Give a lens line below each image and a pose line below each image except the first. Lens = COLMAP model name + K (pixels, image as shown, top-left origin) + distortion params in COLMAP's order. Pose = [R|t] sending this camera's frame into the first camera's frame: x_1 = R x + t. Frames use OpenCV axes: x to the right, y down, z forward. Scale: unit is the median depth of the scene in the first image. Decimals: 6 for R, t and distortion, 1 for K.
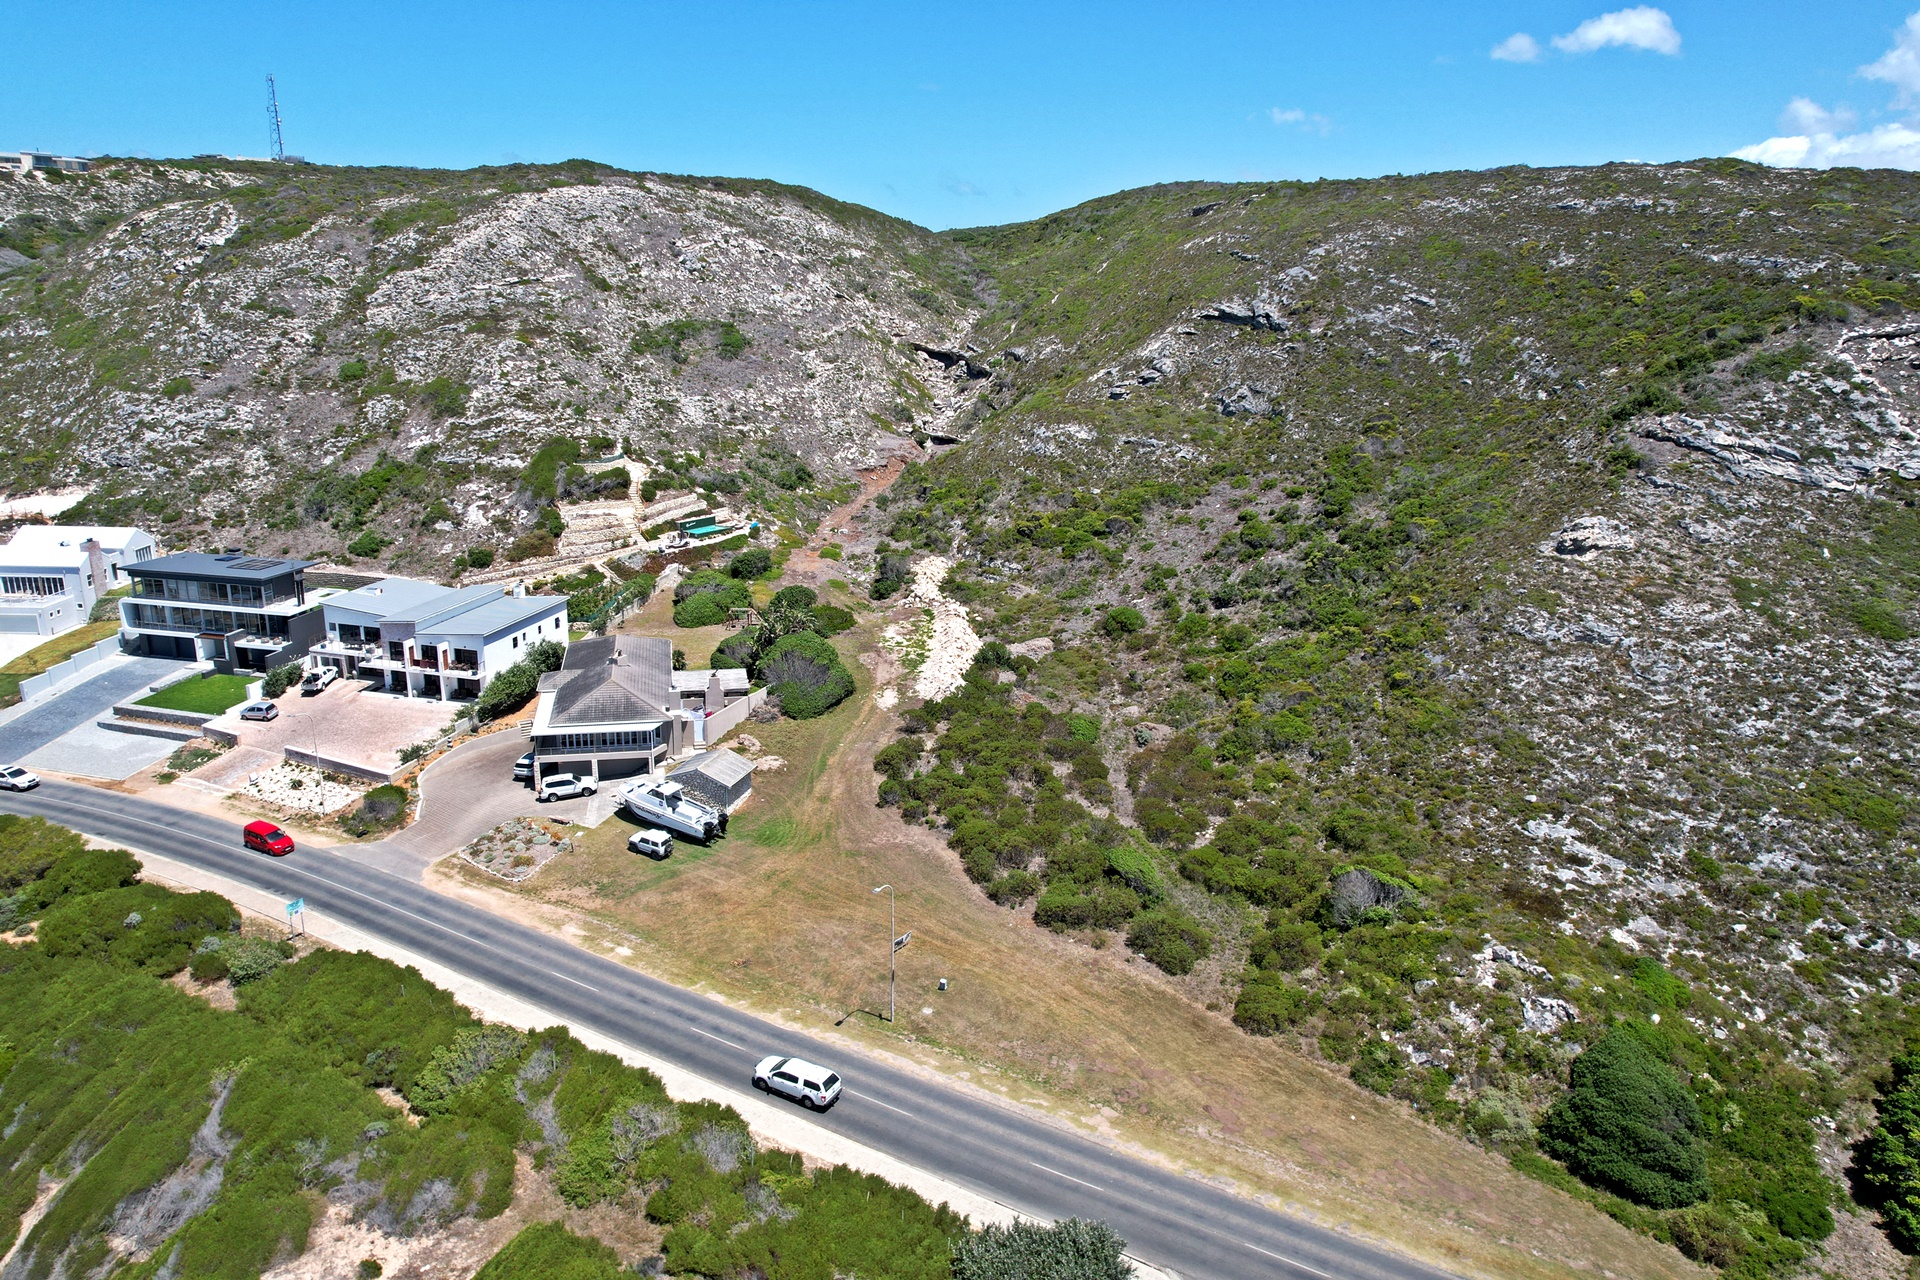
lens RADIAL K [[1253.7, 0, 962.6], [0, 1253.7, 647.3], [0, 0, 1]] dist [-0.082002, 0.075950]
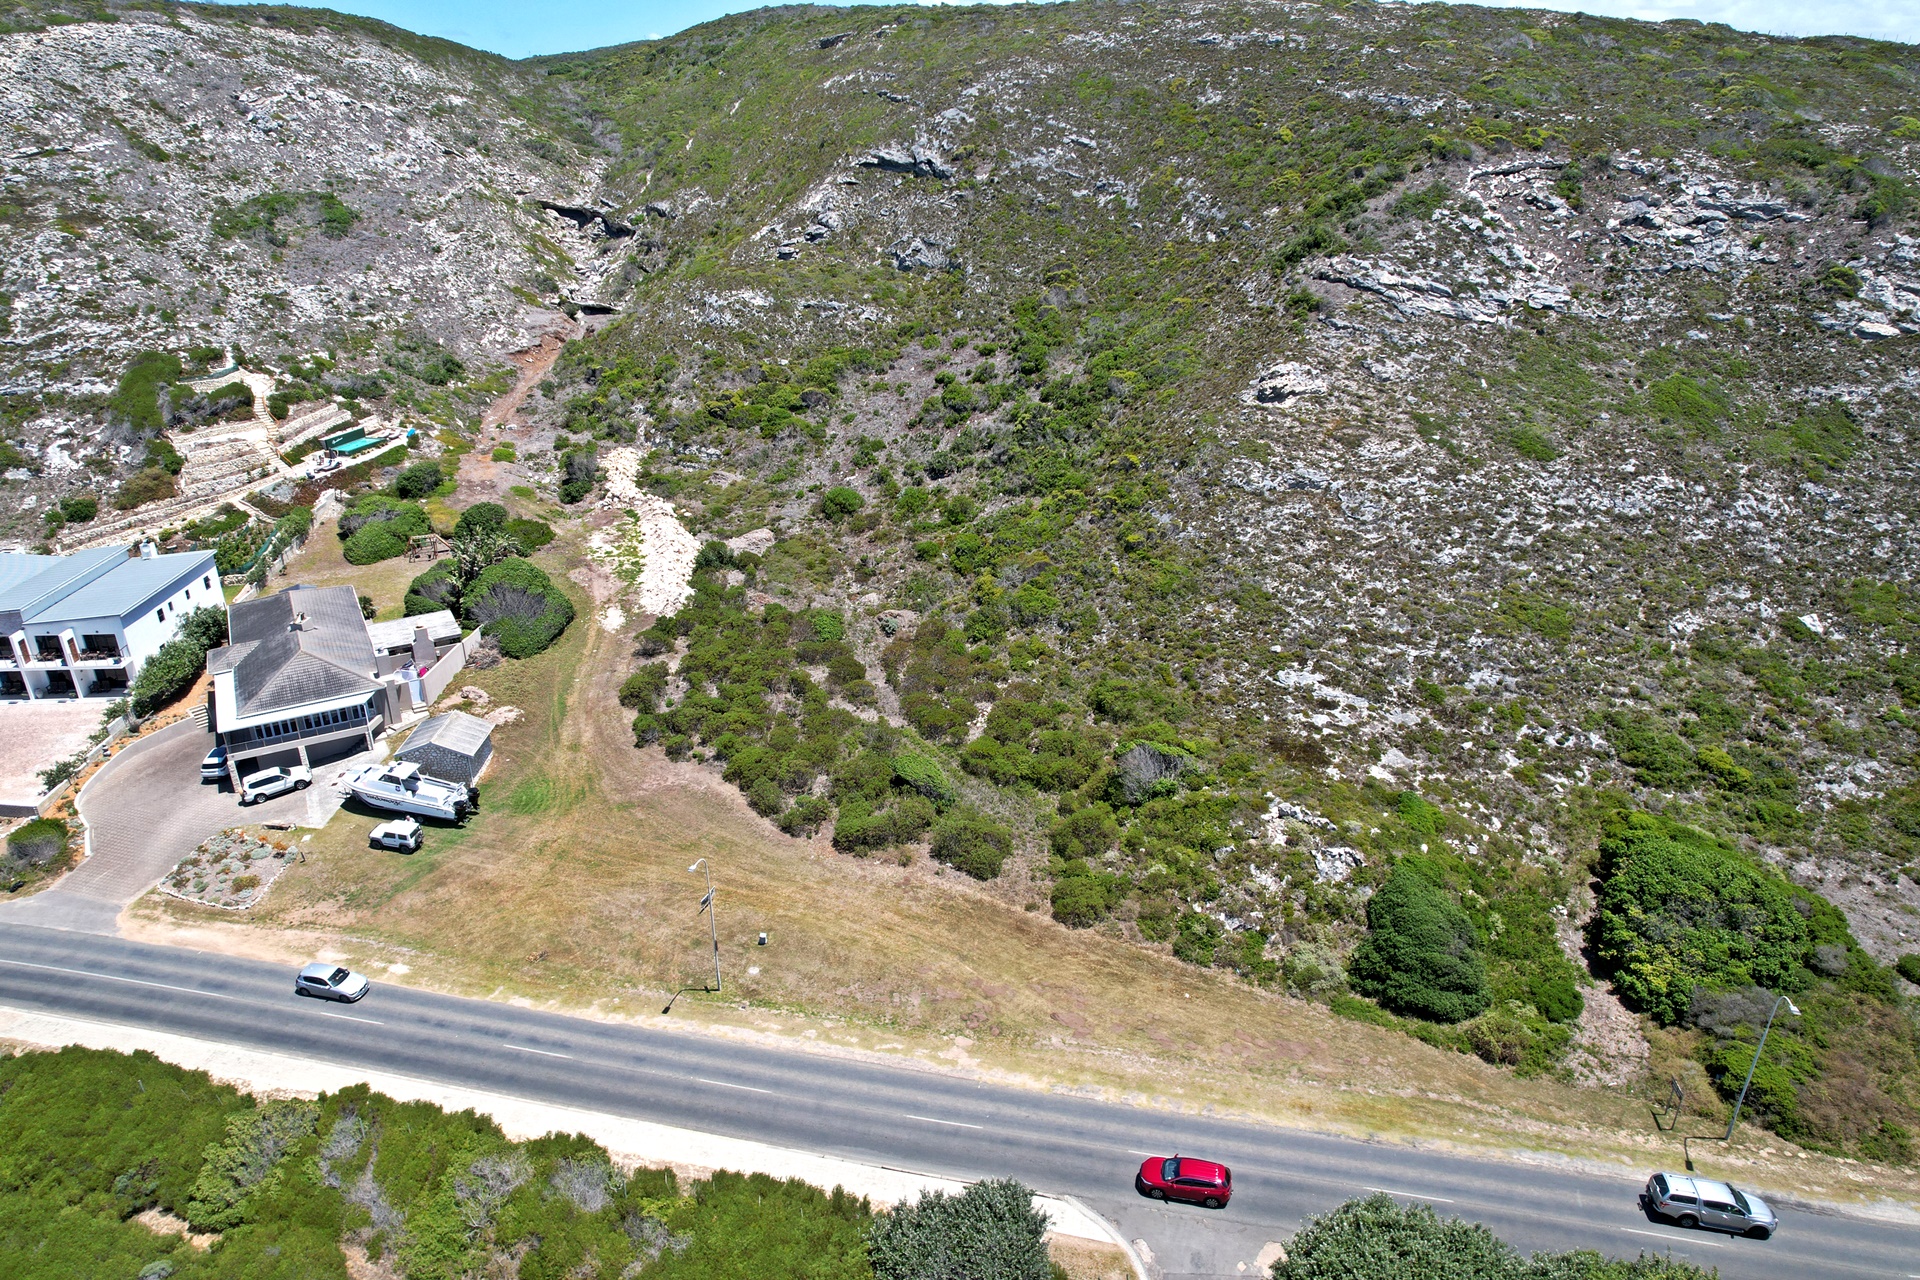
lens RADIAL K [[1224.8, 0, 960.0], [0, 1224.8, 640.0], [0, 0, 1]] dist [-0.073998, 0.065003]
pose [[0.954373, -0.144009, 0.261597, -0.043651], [0.107984, 0.983182, 0.147286, -0.041200], [-0.278408, -0.112317, 0.953873, 0.044976]]
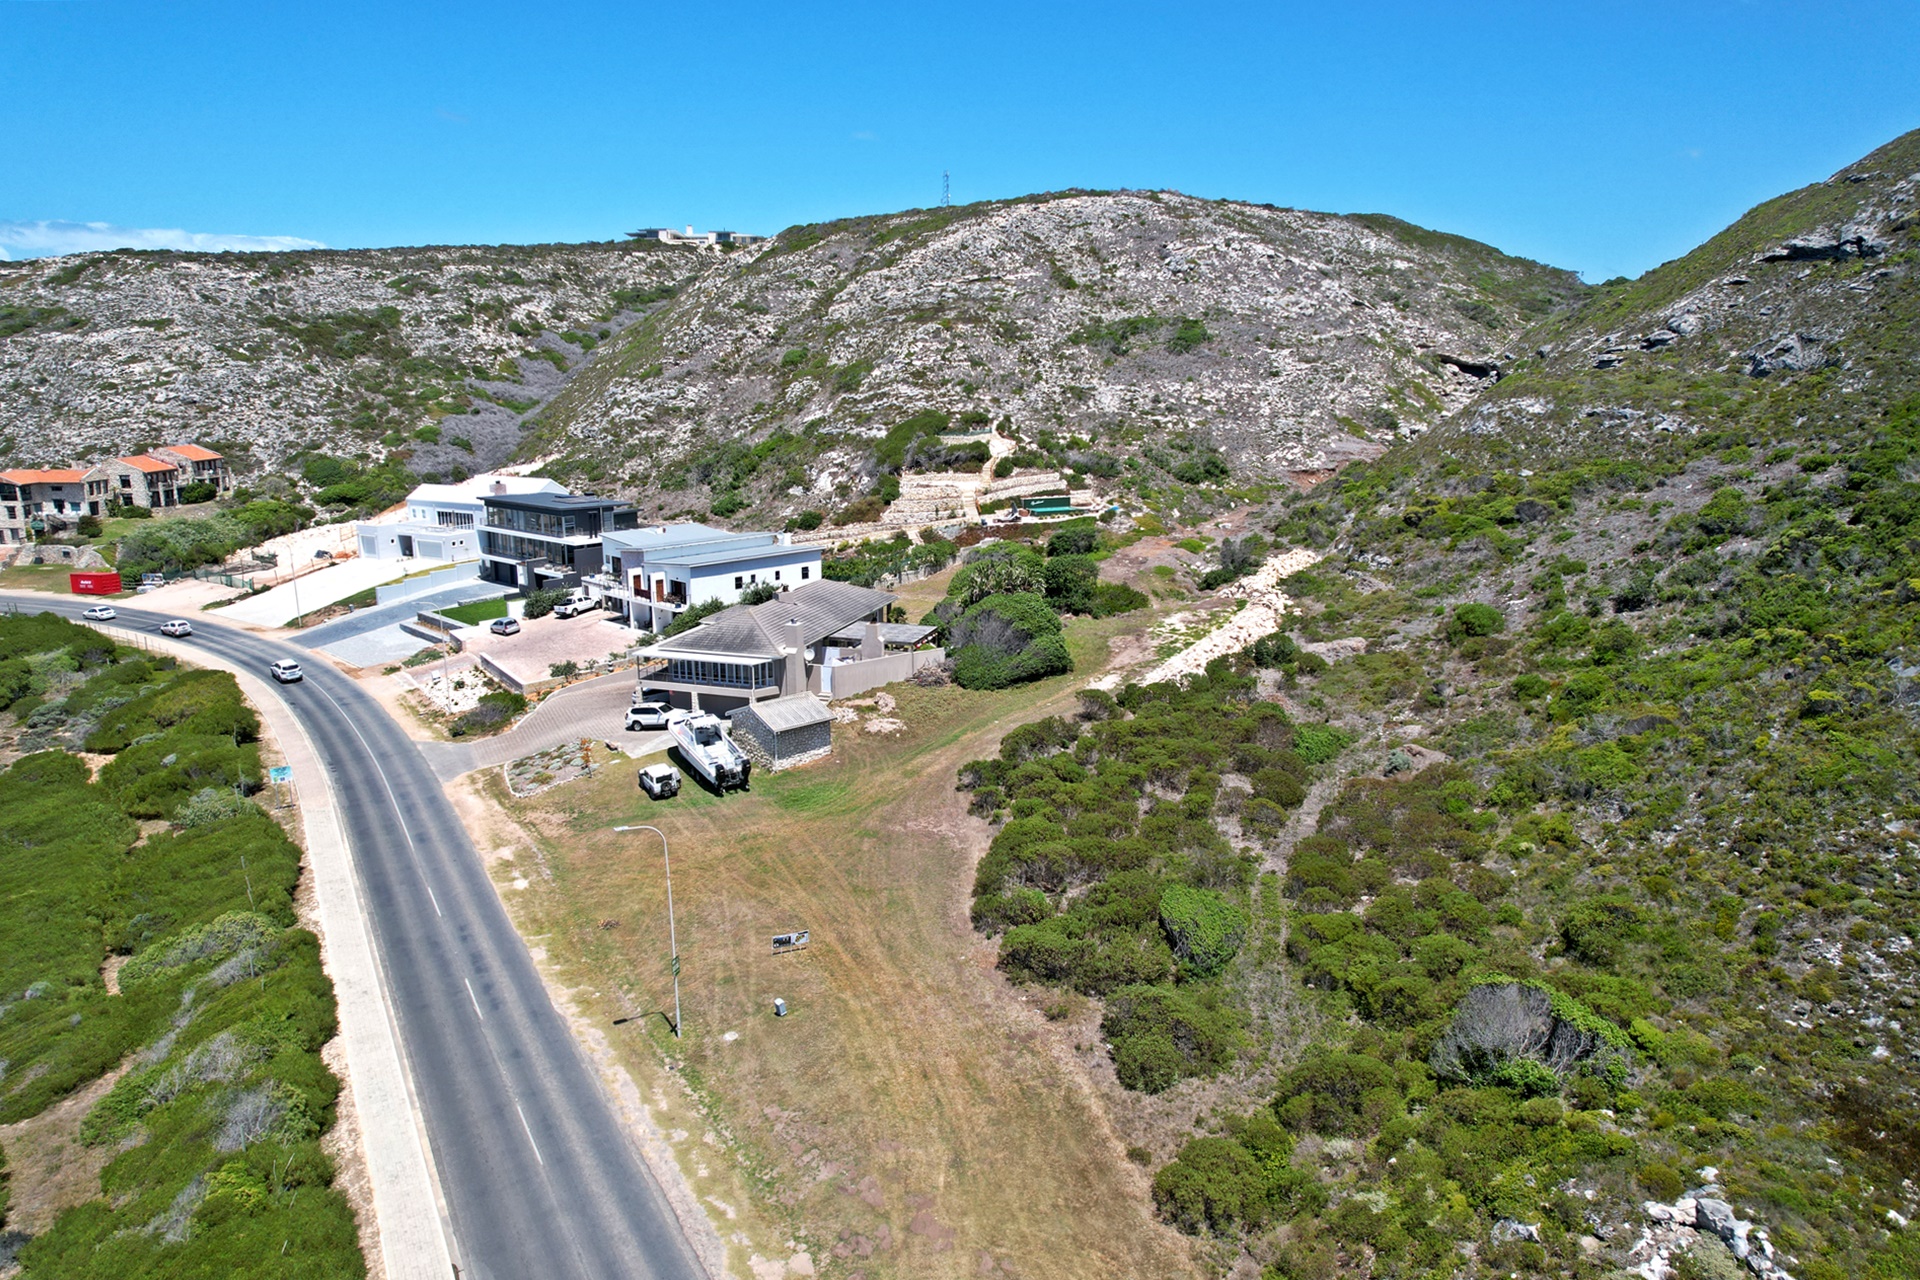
lens RADIAL K [[1239.5, 0, 960.0], [0, 1239.5, 640.0], [0, 0, 1]] dist [-0.069391, 0.060452]
pose [[0.864718, 0.083865, -0.495207, 0.200134], [-0.119942, 0.991915, -0.041455, 0.046961], [0.487726, 0.095243, 0.867786, 0.236559]]
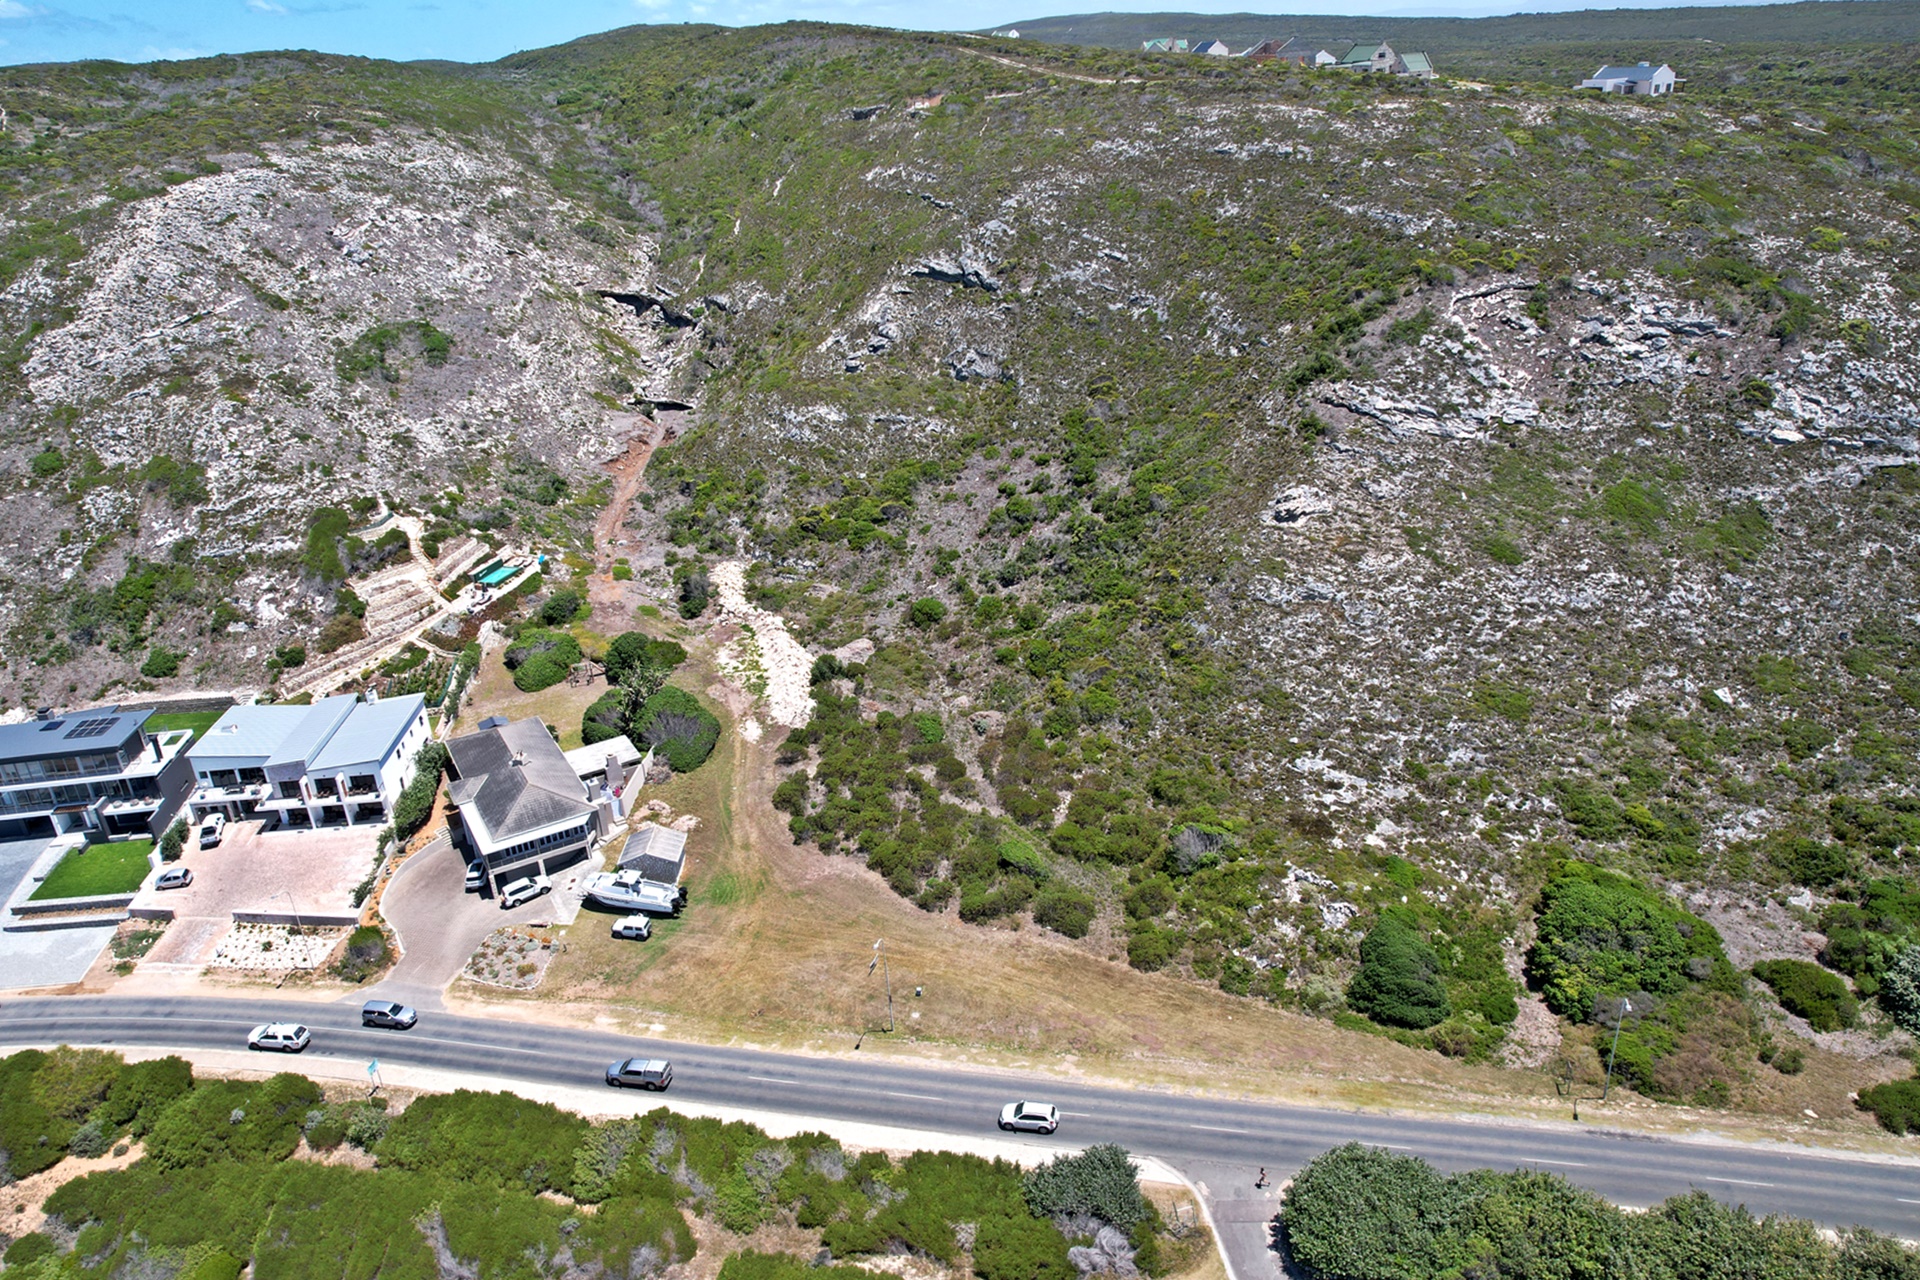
lens RADIAL K [[1343.5, 0, 961.5], [0, 1343.5, 643.3], [0, 0, 1]] dist [-0.052222, 0.007690]
pose [[0.952655, -0.199310, 0.229616, -0.118073], [0.168361, 0.974631, 0.147476, -0.152742], [-0.253185, -0.101835, 0.962043, -0.178323]]
